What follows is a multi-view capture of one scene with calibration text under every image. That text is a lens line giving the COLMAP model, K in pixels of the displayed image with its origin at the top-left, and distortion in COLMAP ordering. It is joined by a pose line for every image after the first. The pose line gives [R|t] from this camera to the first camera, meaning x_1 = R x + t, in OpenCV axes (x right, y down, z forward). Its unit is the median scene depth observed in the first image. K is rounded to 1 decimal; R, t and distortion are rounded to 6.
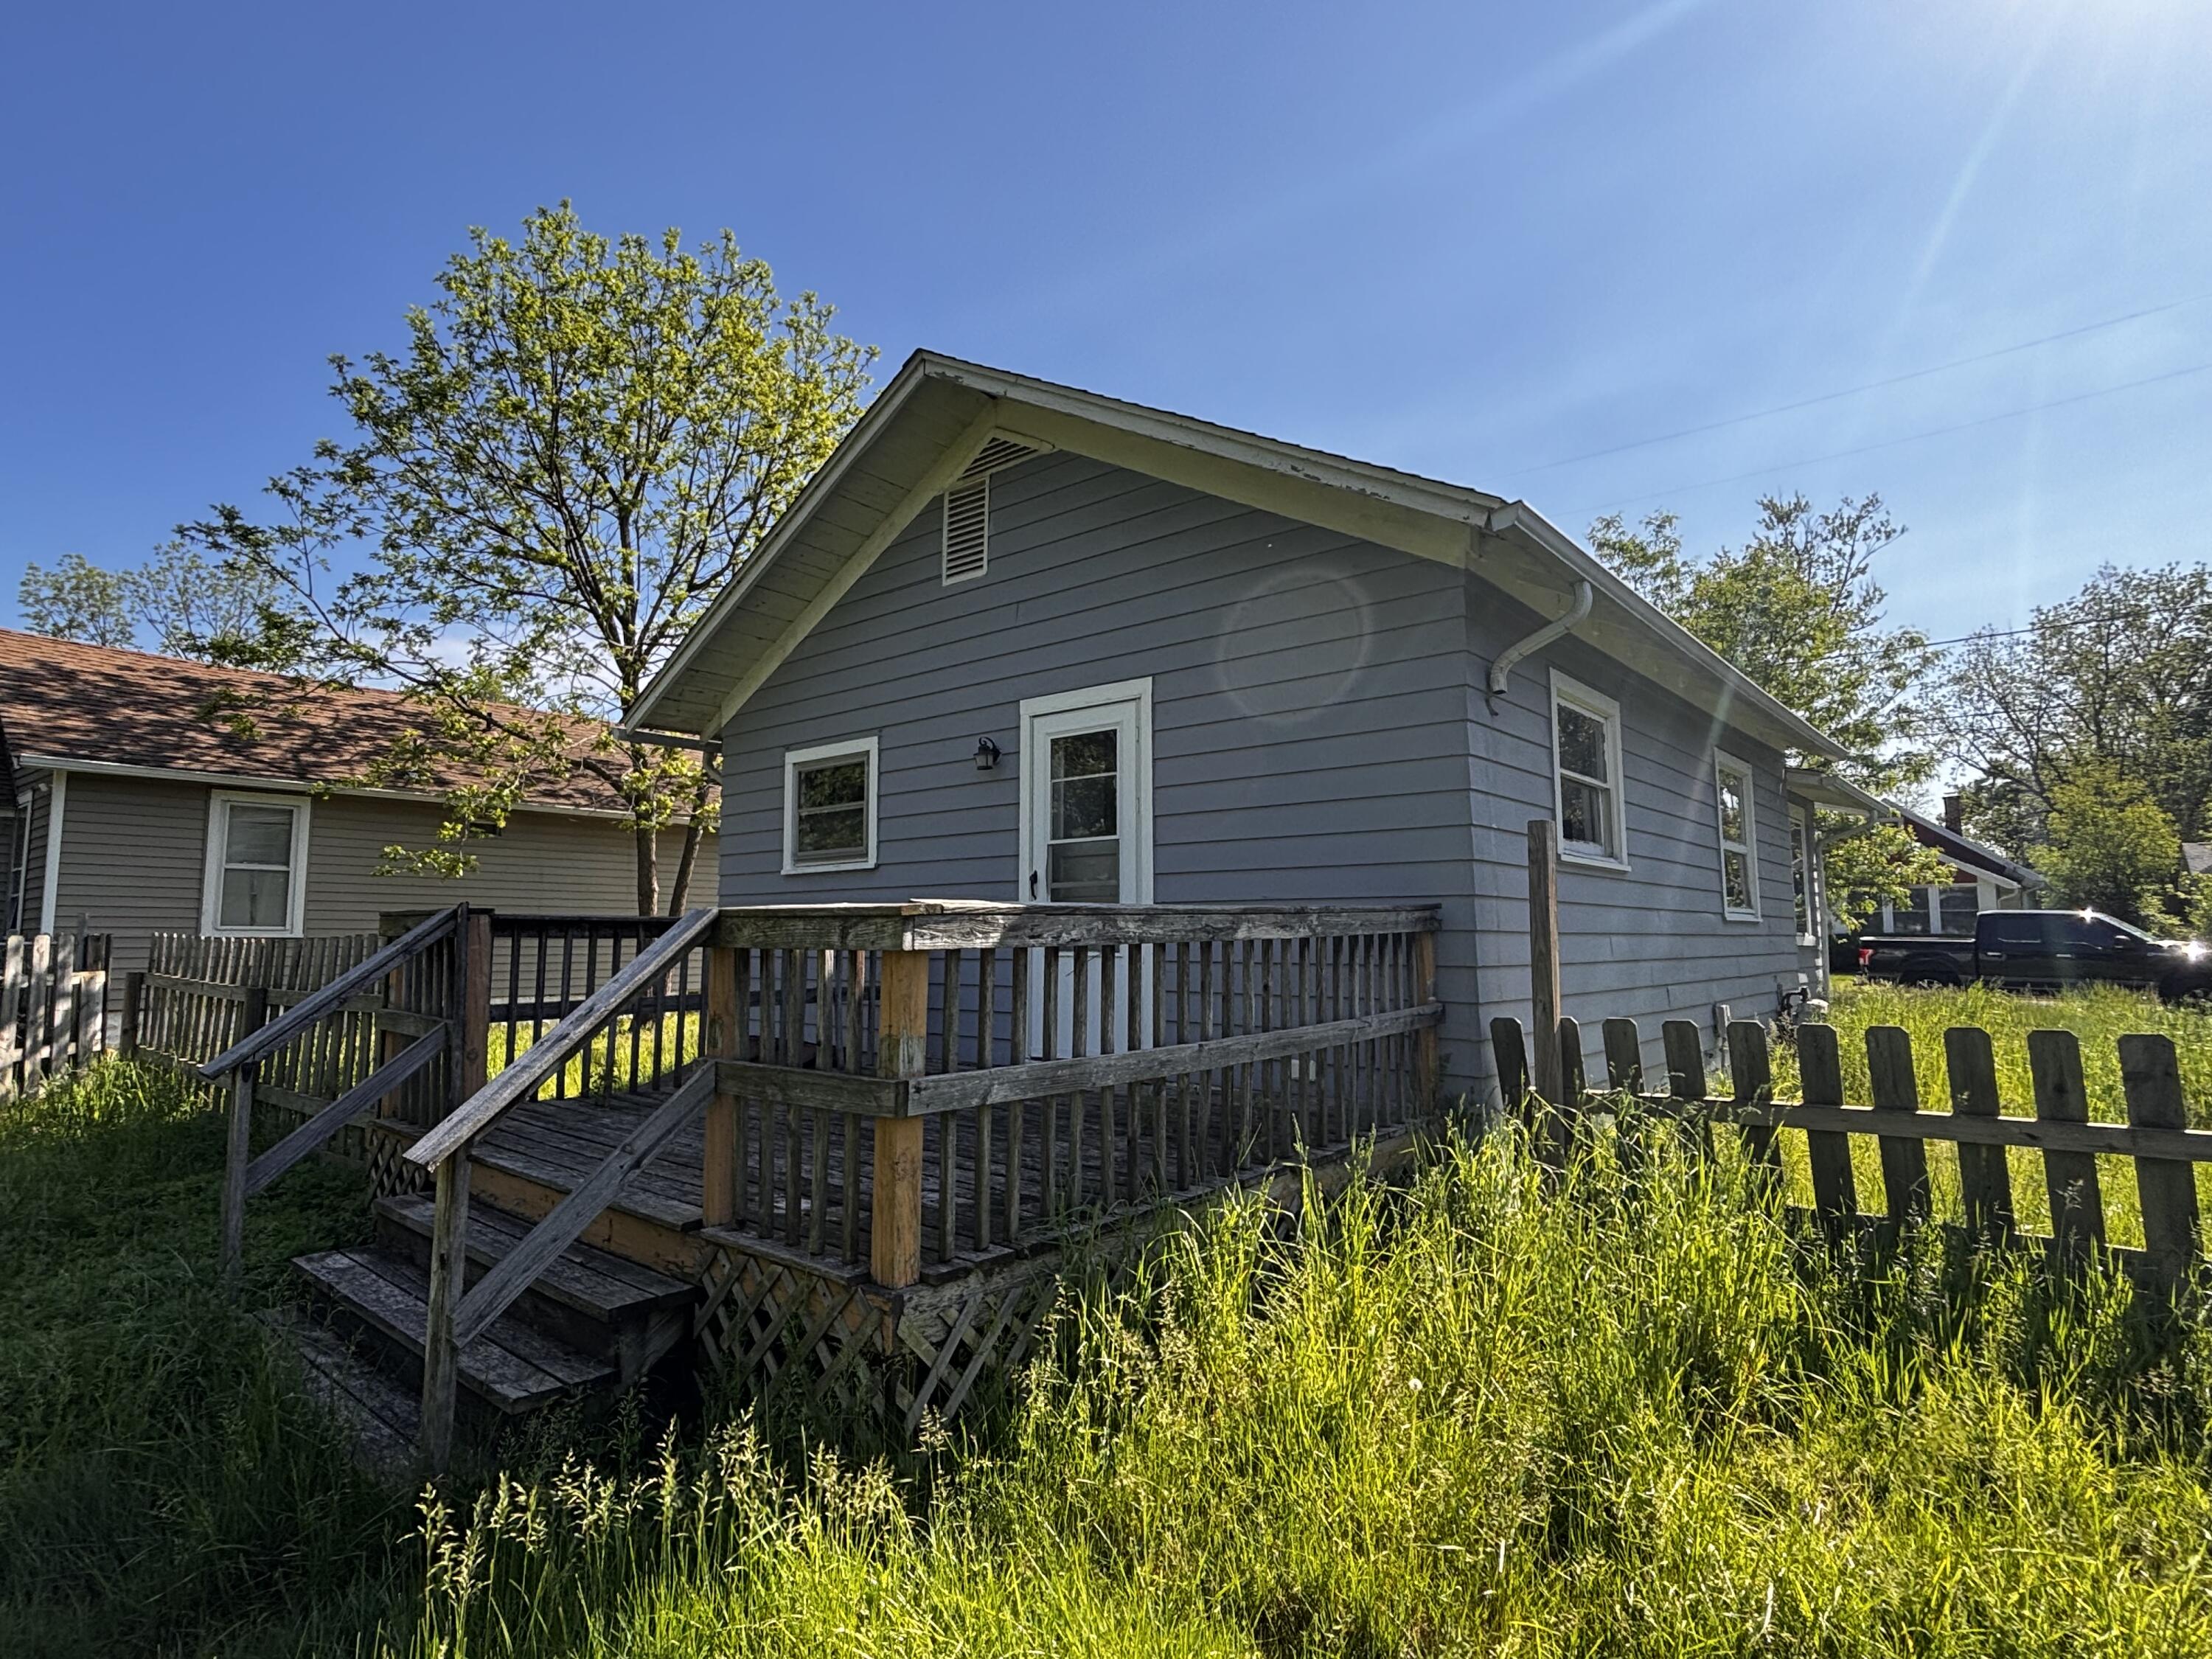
lens RADIAL K [[1140.2, 0, 1105.3], [0, 1140.2, 830.7], [0, 0, 1]] dist [0.025490, -0.000022]
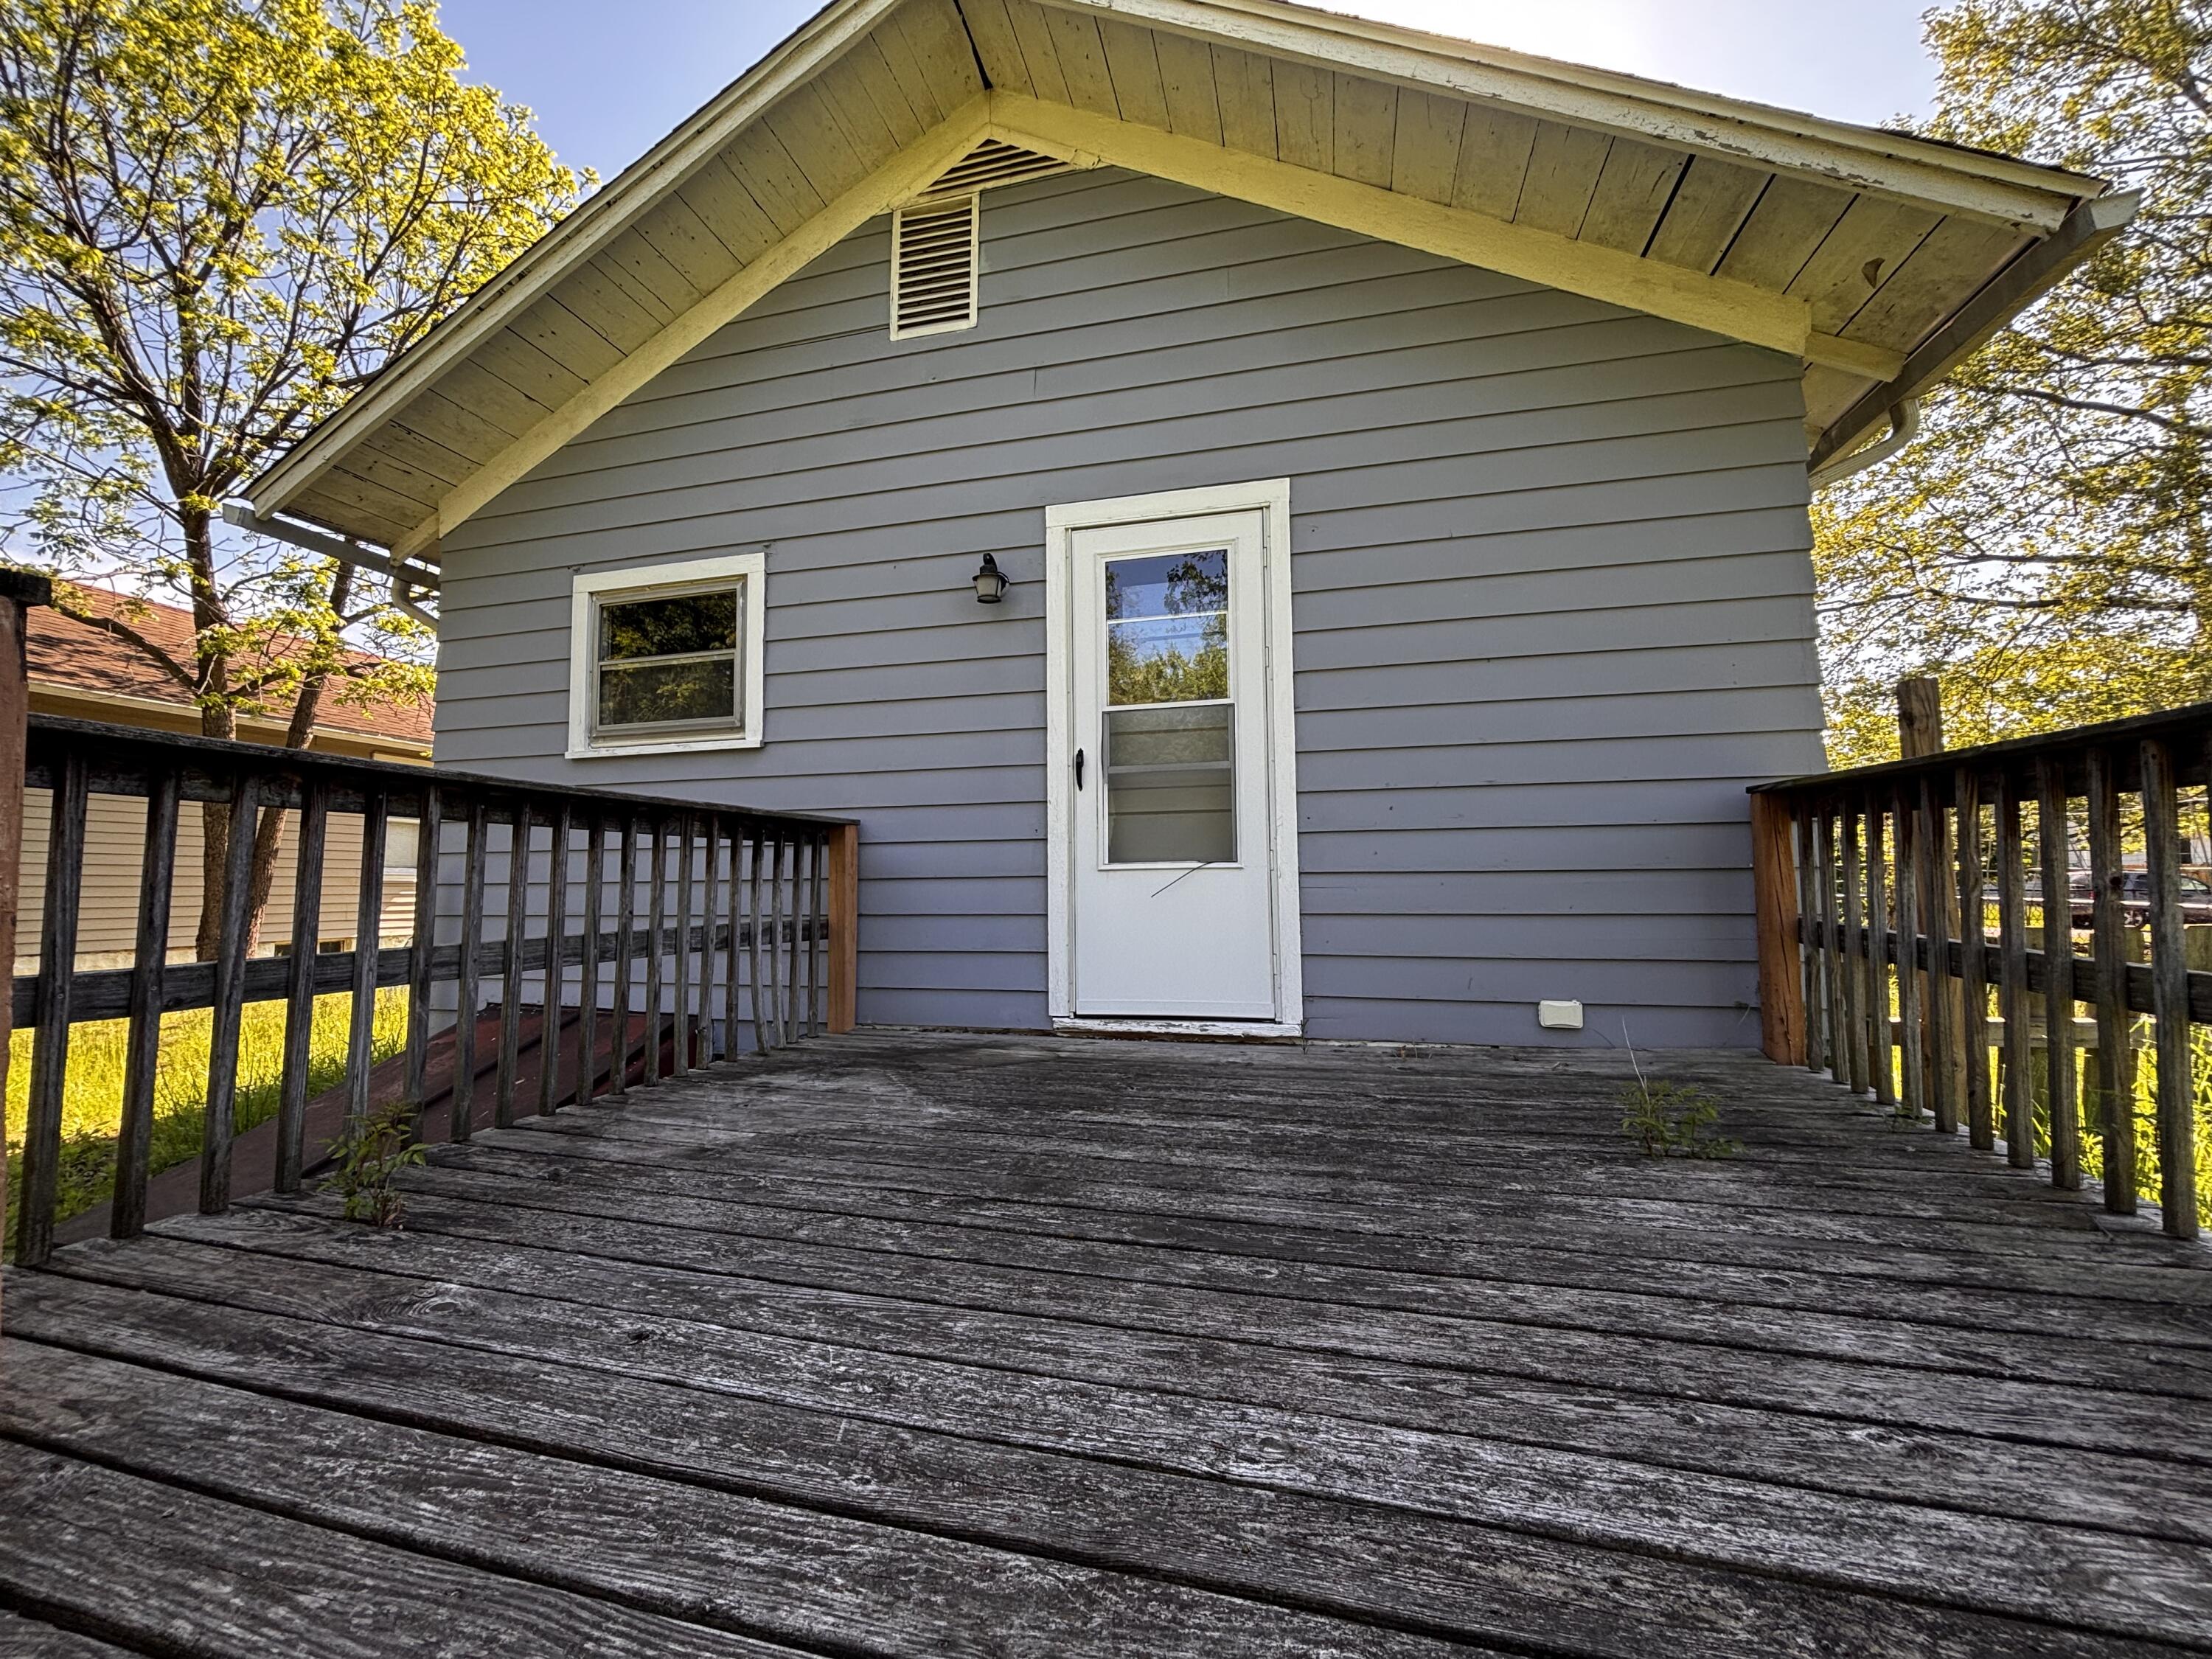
lens RADIAL K [[889.3, 0, 1088.6], [0, 889.3, 823.2], [0, 0, 1]] dist [0.000519, -0.000282]
pose [[0.905087, 0.027714, 0.424323, -0.253872], [-0.036200, 0.999273, 0.011948, 0.065844], [-0.423683, -0.026175, 0.905432, 0.454221]]
